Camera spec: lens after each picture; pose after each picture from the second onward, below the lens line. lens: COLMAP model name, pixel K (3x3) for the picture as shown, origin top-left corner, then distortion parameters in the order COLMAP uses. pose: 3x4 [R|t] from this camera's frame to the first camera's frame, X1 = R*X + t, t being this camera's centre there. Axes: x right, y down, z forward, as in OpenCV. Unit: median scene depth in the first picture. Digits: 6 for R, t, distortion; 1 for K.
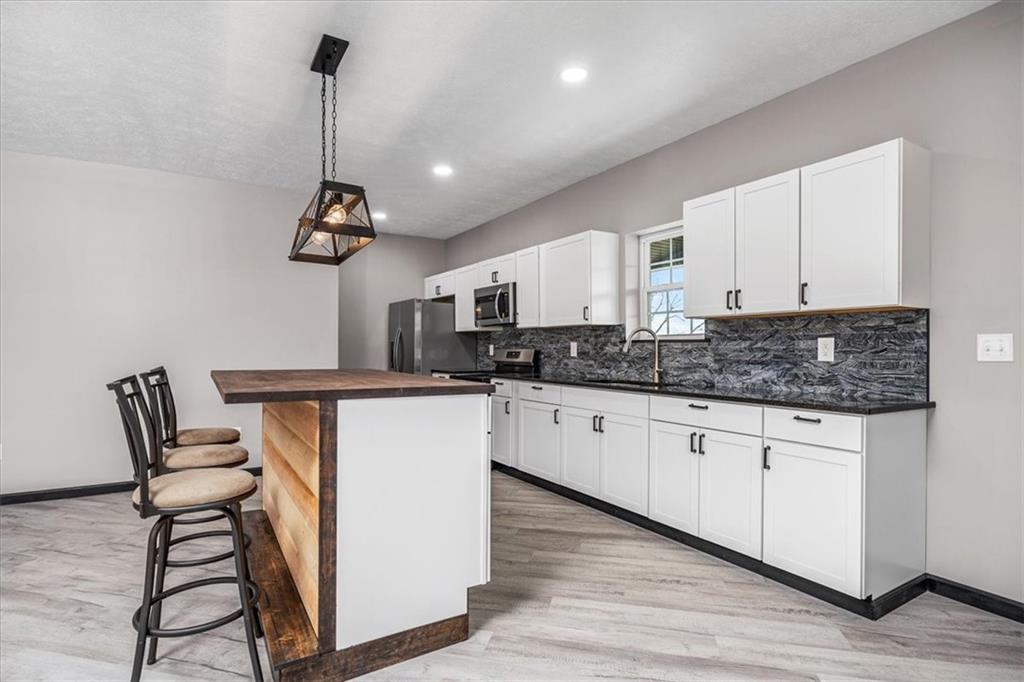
lens RADIAL K [[512.9, 0, 512.0], [0, 512.9, 341.0], [0, 0, 1]] dist [-0.000550, -0.000284]
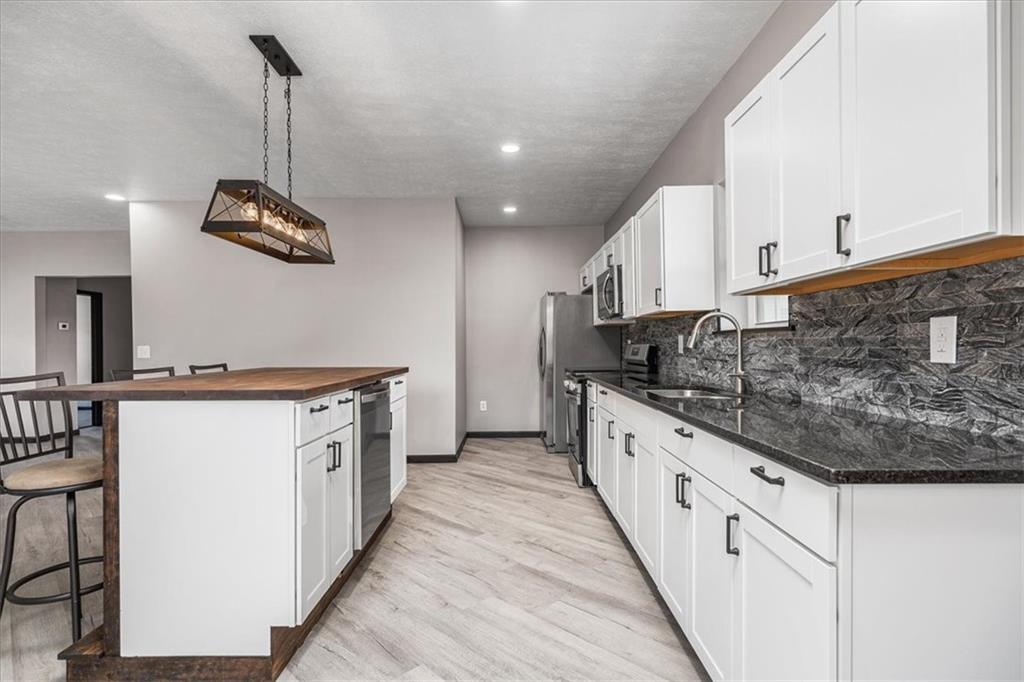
lens RADIAL K [[512.9, 0, 512.0], [0, 512.9, 341.0], [0, 0, 1]] dist [-0.000550, -0.000284]
pose [[0.857219, -0.016135, -0.514699, 0.487362], [0.019600, 0.999807, 0.001300, 0.008374], [0.514579, -0.011203, 0.857370, 0.330541]]
